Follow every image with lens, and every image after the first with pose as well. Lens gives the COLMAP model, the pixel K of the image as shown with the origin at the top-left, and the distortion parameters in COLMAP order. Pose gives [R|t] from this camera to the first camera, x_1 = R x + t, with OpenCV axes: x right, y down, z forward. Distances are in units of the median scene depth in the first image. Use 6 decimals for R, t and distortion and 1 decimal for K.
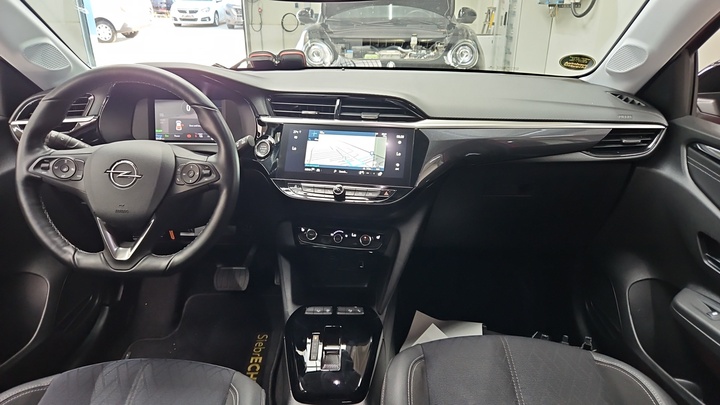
lens RADIAL K [[492.7, 0, 360.1], [0, 492.7, 202.8], [0, 0, 1]] dist [0.029293, 0.002924]
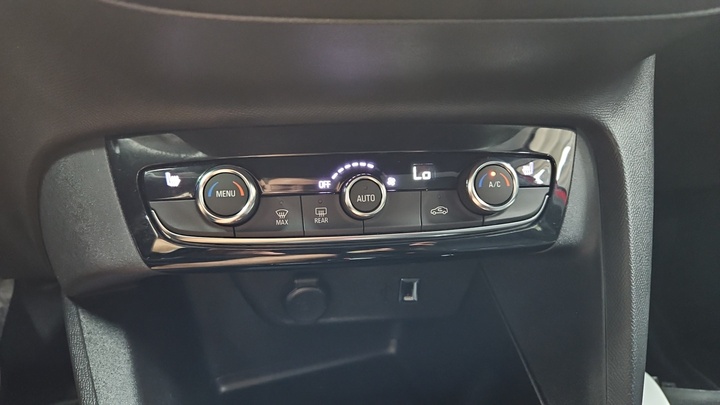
lens RADIAL K [[492.7, 0, 358.7], [0, 492.7, 202.4], [0, 0, 1]] dist [0.029293, 0.002924]
pose [[0.942484, -0.114812, 0.313914, -0.108510], [0.106778, 0.993364, 0.042731, 0.063024], [-0.316736, -0.006754, 0.948490, 0.765278]]
